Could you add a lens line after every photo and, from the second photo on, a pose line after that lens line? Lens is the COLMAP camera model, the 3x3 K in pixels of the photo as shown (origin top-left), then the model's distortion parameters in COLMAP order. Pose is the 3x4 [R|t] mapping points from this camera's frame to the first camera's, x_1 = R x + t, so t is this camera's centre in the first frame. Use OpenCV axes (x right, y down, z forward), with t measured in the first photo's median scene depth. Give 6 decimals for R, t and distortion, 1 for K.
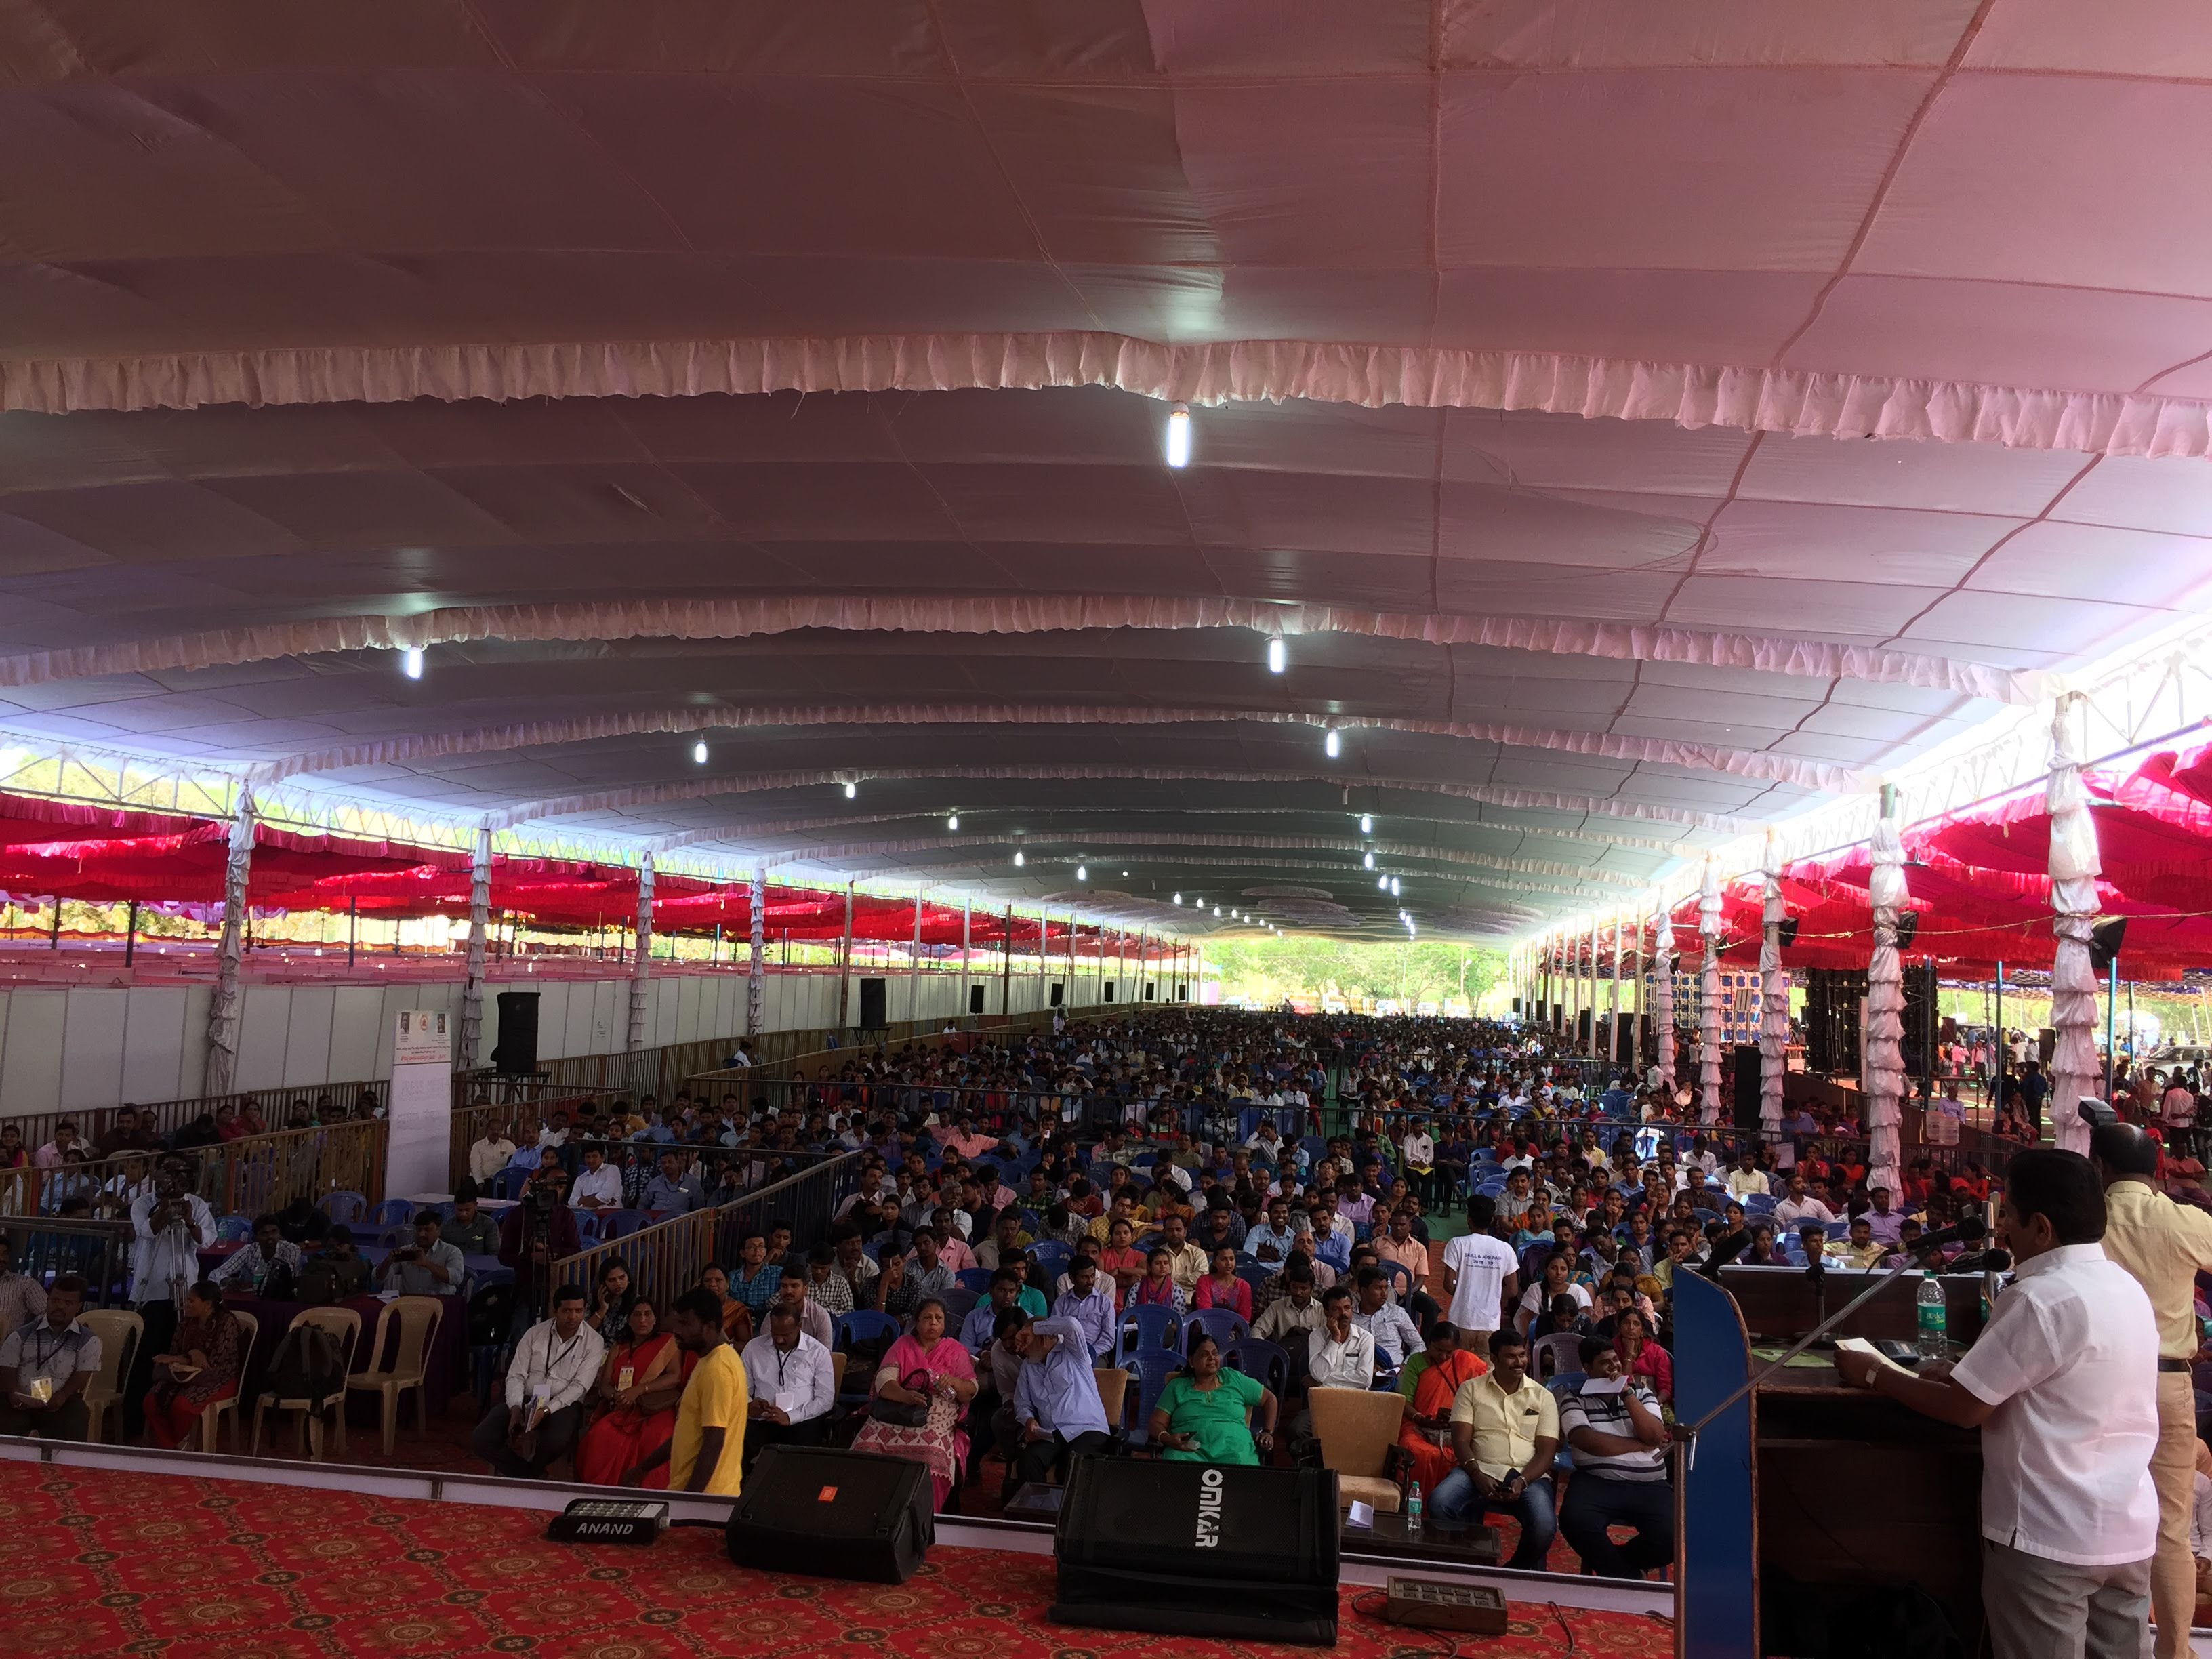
lens RADIAL K [[1839.8, 0, 1106.9], [0, 1839.8, 828.2], [0, 0, 1]] dist [0.007602, -0.016210]
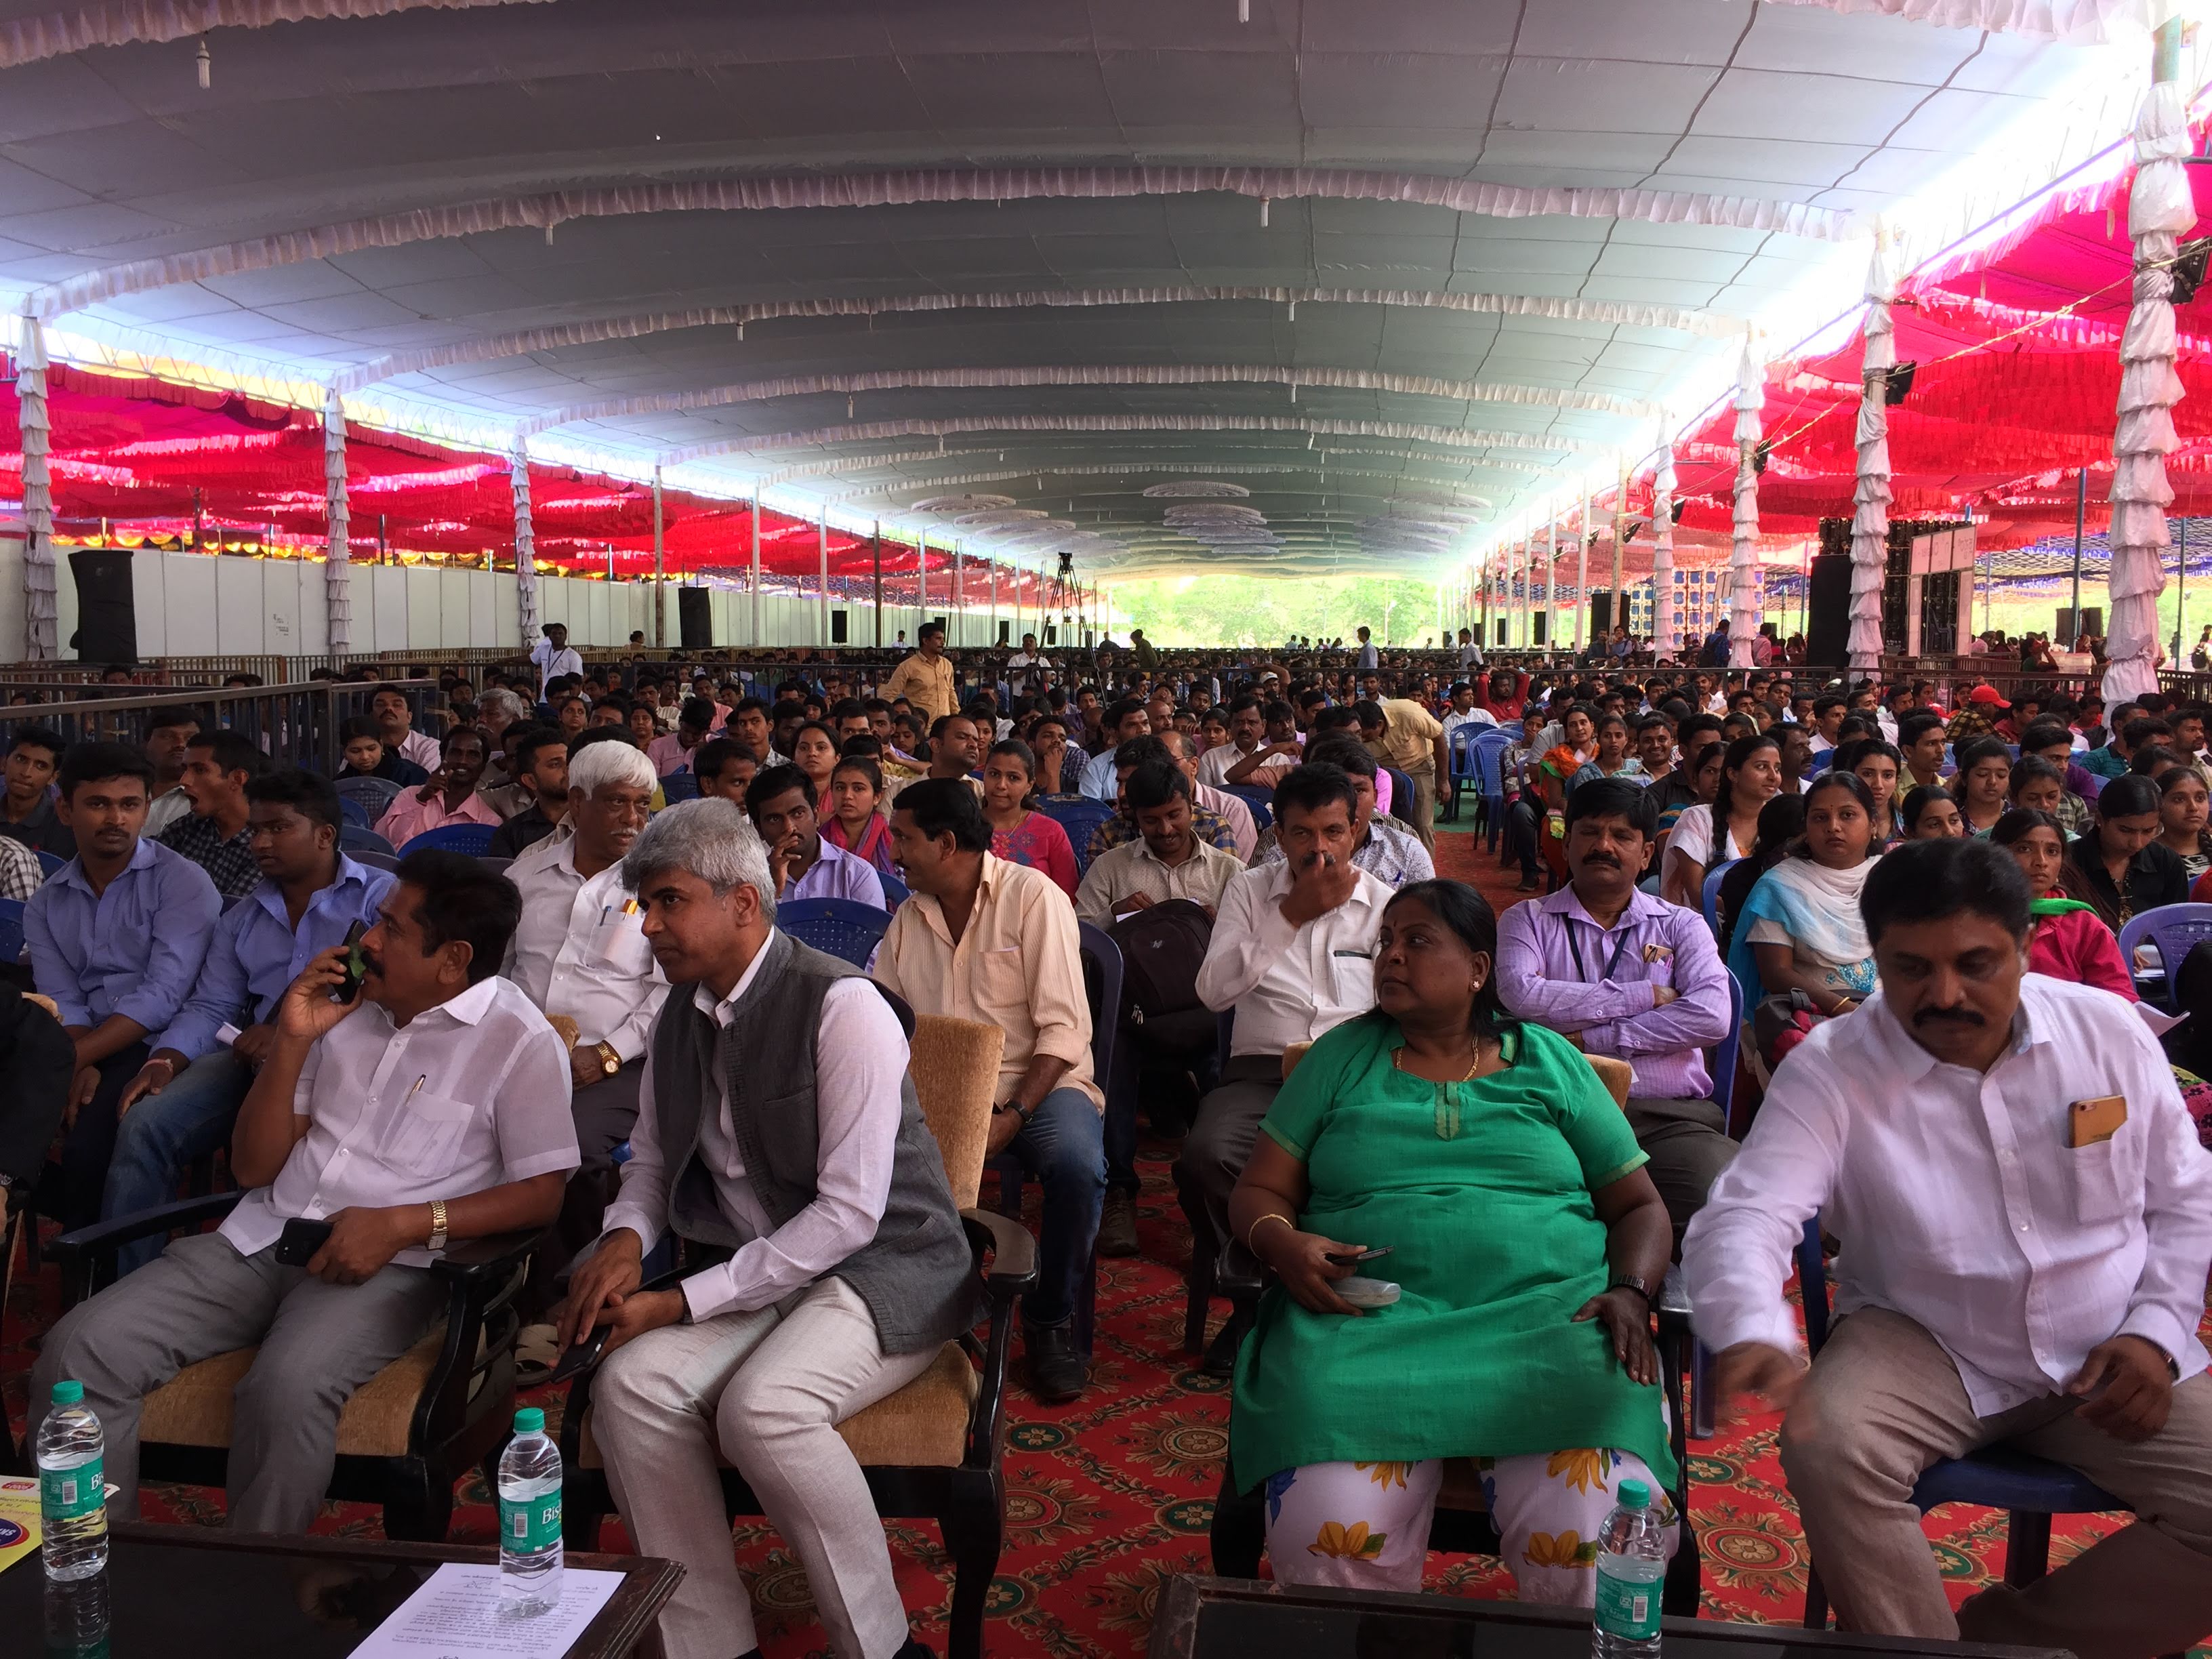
lens RADIAL K [[1839.8, 0, 1106.1], [0, 1839.8, 824.6], [0, 0, 1]] dist [0.007602, -0.016210]
pose [[0.998419, -0.039039, 0.040452, 0.026247], [0.031575, 0.984758, 0.171040, 0.069577], [-0.046513, -0.169492, 0.984433, 0.224838]]
